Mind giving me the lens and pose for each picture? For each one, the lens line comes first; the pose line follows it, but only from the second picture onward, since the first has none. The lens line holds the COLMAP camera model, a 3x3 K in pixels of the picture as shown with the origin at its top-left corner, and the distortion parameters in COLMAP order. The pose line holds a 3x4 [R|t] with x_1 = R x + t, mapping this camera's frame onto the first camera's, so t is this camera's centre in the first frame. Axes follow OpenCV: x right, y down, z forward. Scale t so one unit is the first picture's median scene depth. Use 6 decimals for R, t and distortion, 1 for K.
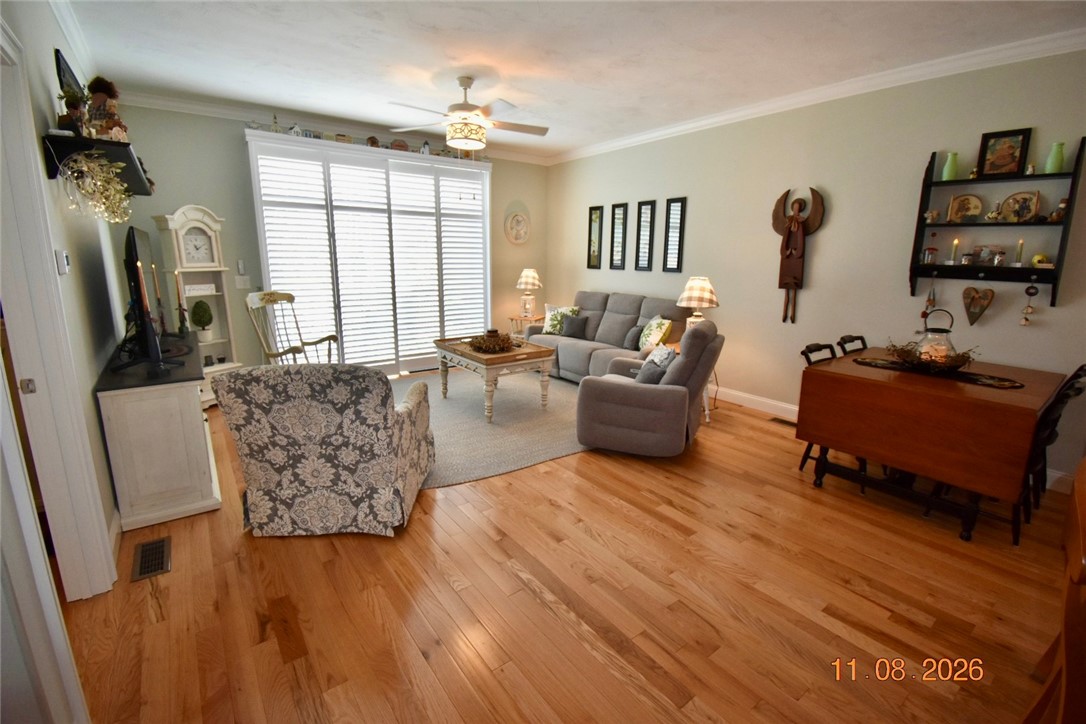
lens RADIAL K [[475.0, 0, 543.0], [0, 475.0, 362.0], [0, 0, 1]] dist [0.024495, -0.026695]
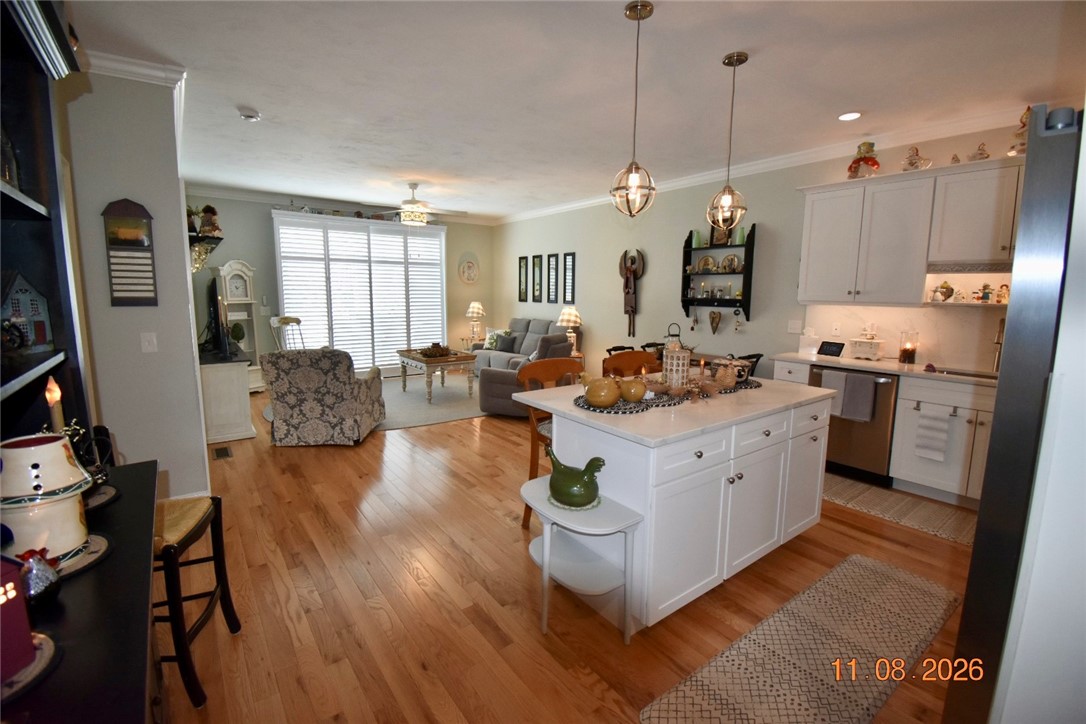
lens RADIAL K [[475.0, 0, 543.0], [0, 475.0, 362.0], [0, 0, 1]] dist [0.024495, -0.026695]
pose [[0.999998, -0.001972, 0.000895, 0.243506], [0.002030, 0.997438, -0.071506, 0.106524], [-0.000752, 0.071508, 0.997440, -0.498726]]
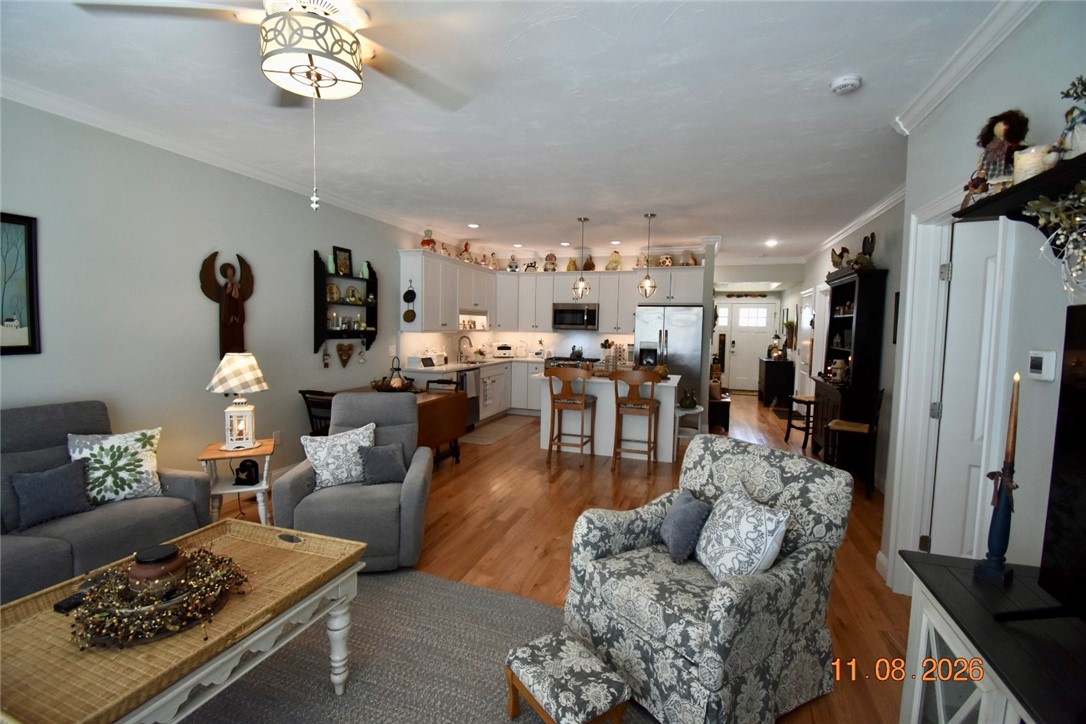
lens RADIAL K [[475.0, 0, 543.0], [0, 475.0, 362.0], [0, 0, 1]] dist [0.024495, -0.026695]
pose [[-0.558603, -0.070361, 0.826445, -0.581314], [0.171459, 0.965078, 0.198055, -0.228626], [-0.811520, 0.252335, -0.527032, 1.015484]]
